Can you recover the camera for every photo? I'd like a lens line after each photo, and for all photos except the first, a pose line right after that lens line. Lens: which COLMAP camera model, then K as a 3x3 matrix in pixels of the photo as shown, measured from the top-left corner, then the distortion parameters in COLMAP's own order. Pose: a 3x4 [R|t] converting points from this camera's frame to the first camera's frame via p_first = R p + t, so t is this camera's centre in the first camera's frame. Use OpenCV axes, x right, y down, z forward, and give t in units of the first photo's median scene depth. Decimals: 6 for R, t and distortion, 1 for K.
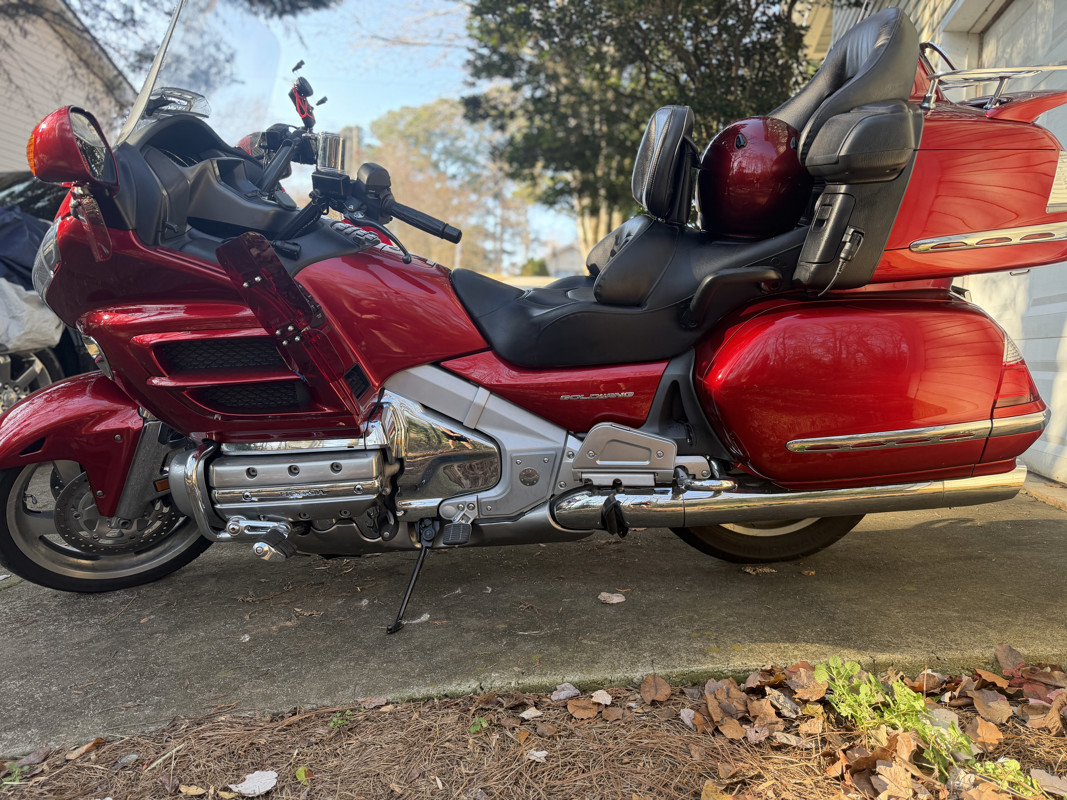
lens RADIAL K [[750.0, 0, 534.6], [0, 750.0, 399.5], [0, 0, 1]] dist [-0.002152, -0.006104]
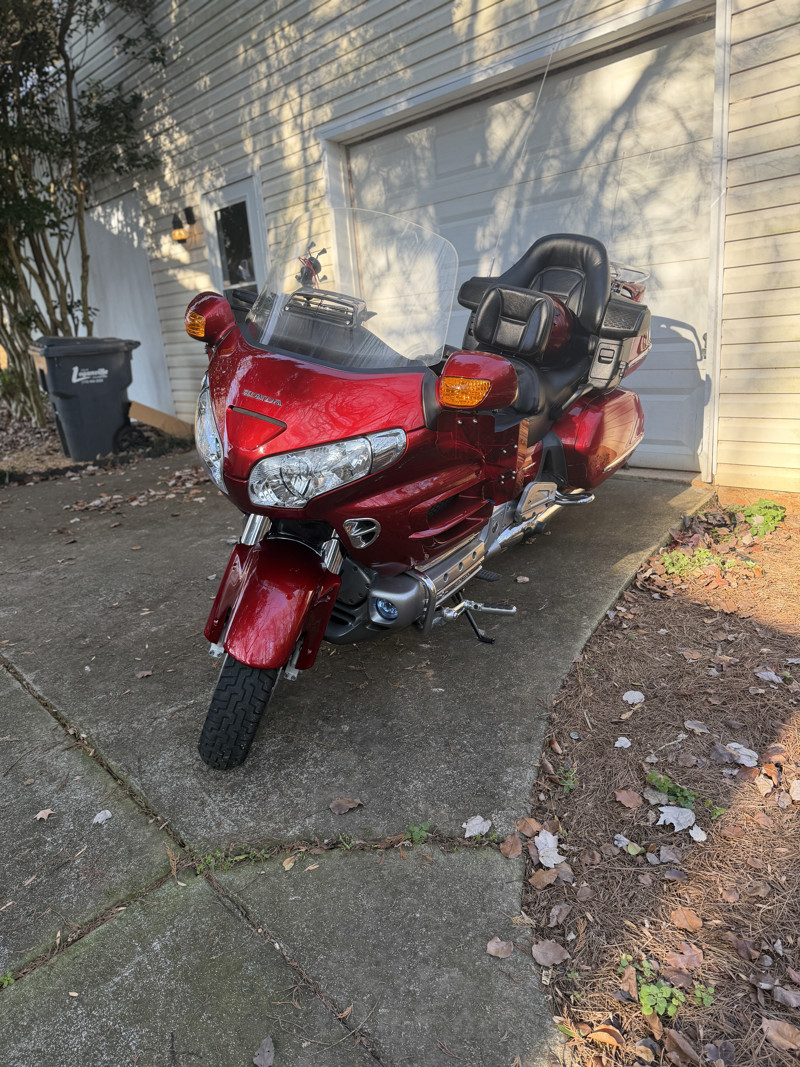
lens RADIAL K [[750.0, 0, 400.2], [0, 750.0, 534.1], [0, 0, 1]] dist [-0.002152, -0.006104]
pose [[0.560131, -0.274059, 0.781757, -1.509341], [0.157534, 0.961710, 0.224271, -0.277258], [-0.813287, -0.002467, 0.581857, 0.308552]]
